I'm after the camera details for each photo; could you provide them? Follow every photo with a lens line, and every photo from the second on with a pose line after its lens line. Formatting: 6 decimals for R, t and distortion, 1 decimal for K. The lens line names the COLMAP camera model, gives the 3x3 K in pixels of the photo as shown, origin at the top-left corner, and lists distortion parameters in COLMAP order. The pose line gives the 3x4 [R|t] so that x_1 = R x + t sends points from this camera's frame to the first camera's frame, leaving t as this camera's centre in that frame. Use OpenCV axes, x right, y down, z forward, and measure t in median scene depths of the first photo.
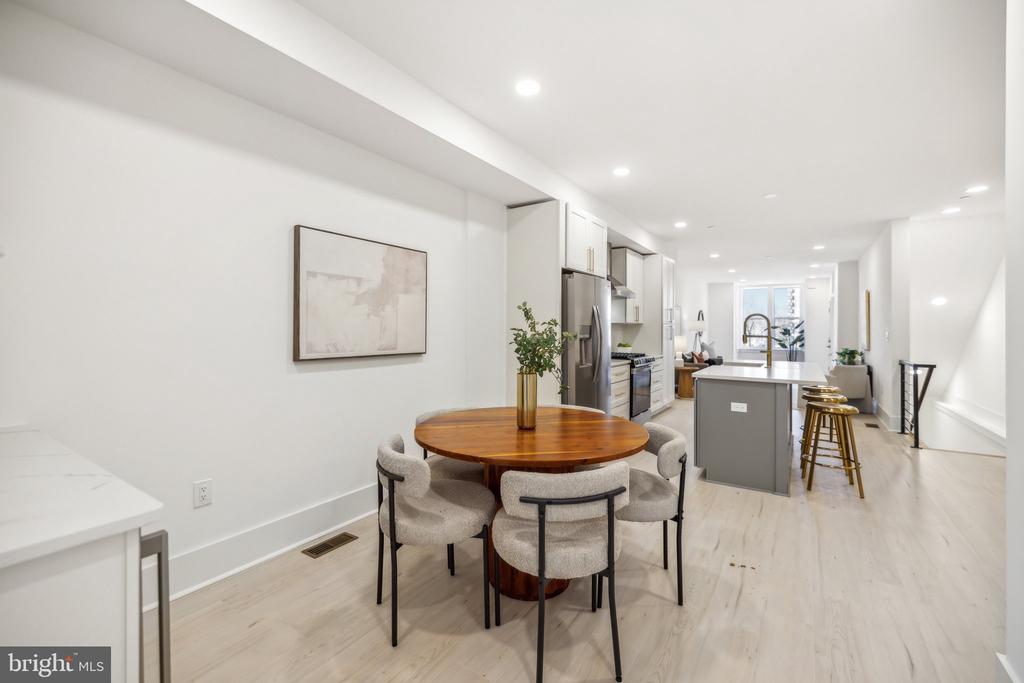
lens RADIAL K [[436.3, 0, 511.1], [0, 436.3, 328.8], [0, 0, 1]] dist [0.009881, -0.000038]
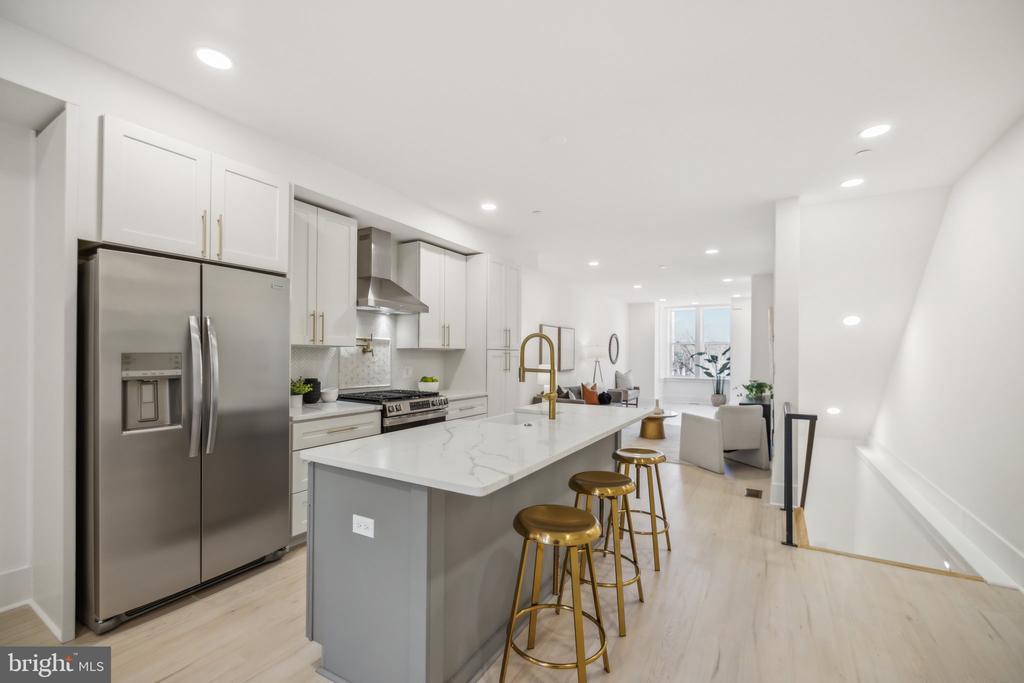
lens RADIAL K [[431.1, 0, 503.6], [0, 431.1, 355.7], [0, 0, 1]] dist [-0.000211, -0.000036]
pose [[0.999459, 0.001682, 0.032859, 0.422521], [-0.001822, 0.999989, 0.004238, -0.005164], [-0.032852, -0.004295, 0.999451, 0.339898]]
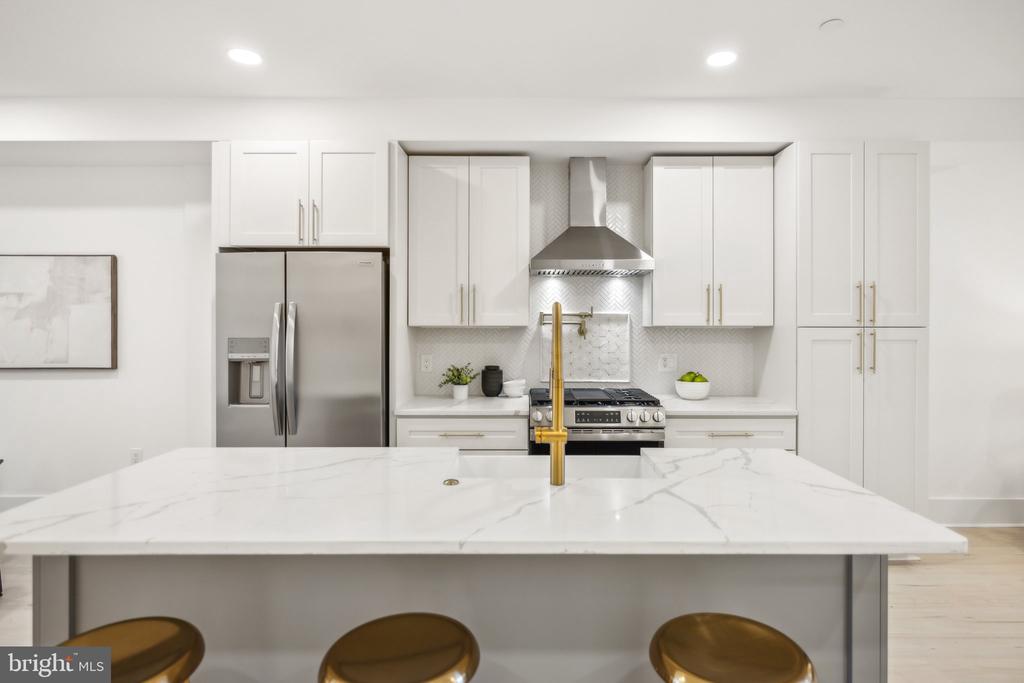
lens RADIAL K [[541.9, 0, 530.3], [0, 541.9, 327.0], [0, 0, 1]] dist [0.002315, 0.001013]
pose [[0.561919, -0.002274, -0.827189, 0.728553], [0.004971, 0.999987, 0.000628, -0.015443], [0.827177, -0.004465, 0.561923, 0.659352]]
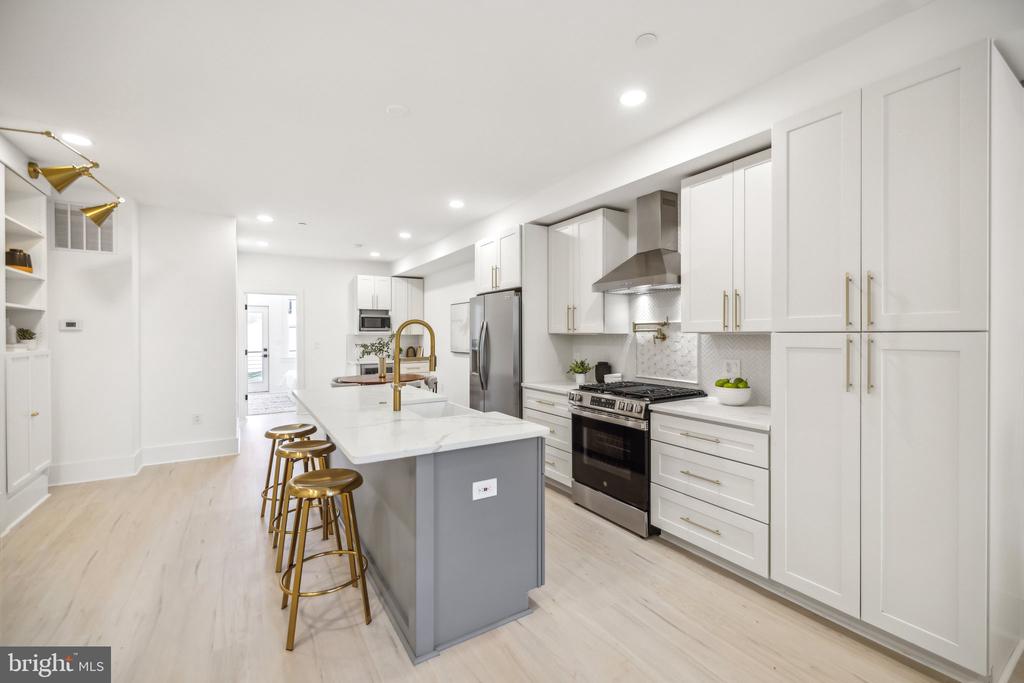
lens RADIAL K [[431.0, 0, 523.7], [0, 431.0, 340.3], [0, 0, 1]] dist [-0.000458, -0.000045]
pose [[-0.388922, 0.005806, -0.921252, 0.876578], [0.001467, 0.999983, 0.005683, -0.008983], [0.921269, 0.000859, -0.388924, 1.150308]]
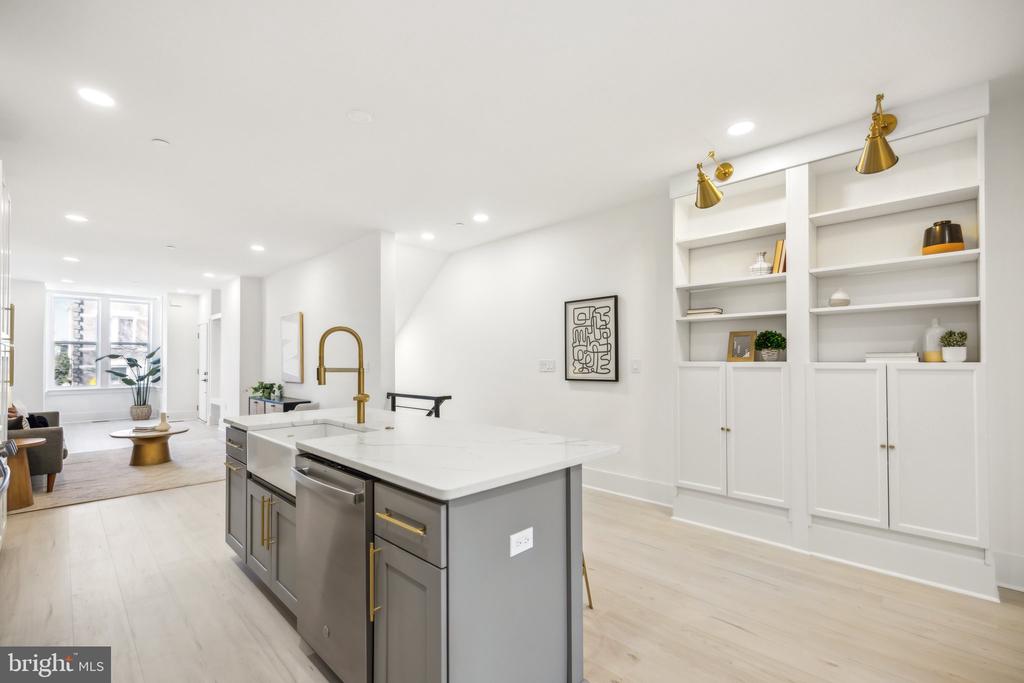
lens RADIAL K [[444.7, 0, 509.6], [0, 444.7, 356.3], [0, 0, 1]] dist [-0.000570, -0.000163]
pose [[0.191594, 0.004607, 0.981463, 0.066872], [0.001717, 0.999986, -0.005029, 0.003434], [-0.981473, 0.002648, 0.191584, 0.597948]]
